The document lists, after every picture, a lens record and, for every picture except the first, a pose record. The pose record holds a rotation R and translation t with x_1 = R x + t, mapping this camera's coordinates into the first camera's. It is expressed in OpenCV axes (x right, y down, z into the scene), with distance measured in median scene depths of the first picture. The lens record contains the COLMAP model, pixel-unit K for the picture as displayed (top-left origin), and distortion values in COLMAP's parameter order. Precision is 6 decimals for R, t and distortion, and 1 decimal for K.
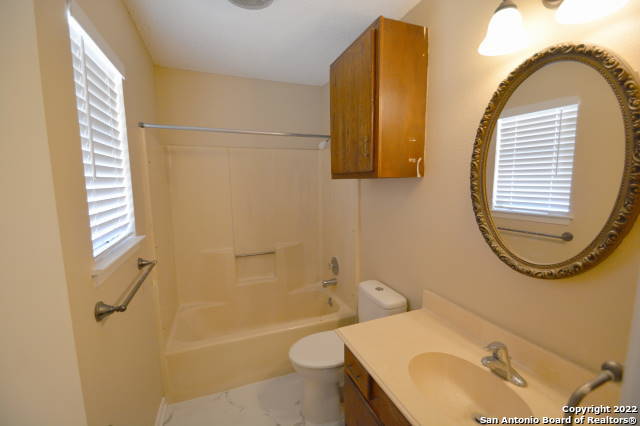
lens RADIAL K [[277.8, 0, 321.6], [0, 277.8, 216.0], [0, 0, 1]] dist [-0.000465, 0.000385]
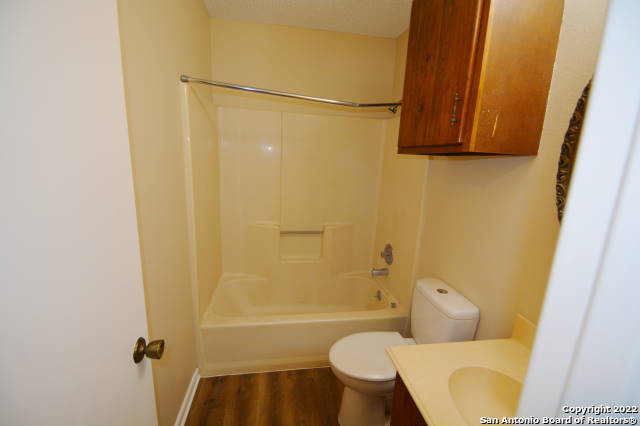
lens RADIAL K [[277.8, 0, 314.4], [0, 277.8, 213.3], [0, 0, 1]] dist [-0.000465, 0.000385]
pose [[0.973325, 0.098949, -0.206997, -0.012604], [-0.081812, 0.992595, 0.089791, -0.010683], [0.214349, -0.070461, 0.974212, 0.126246]]
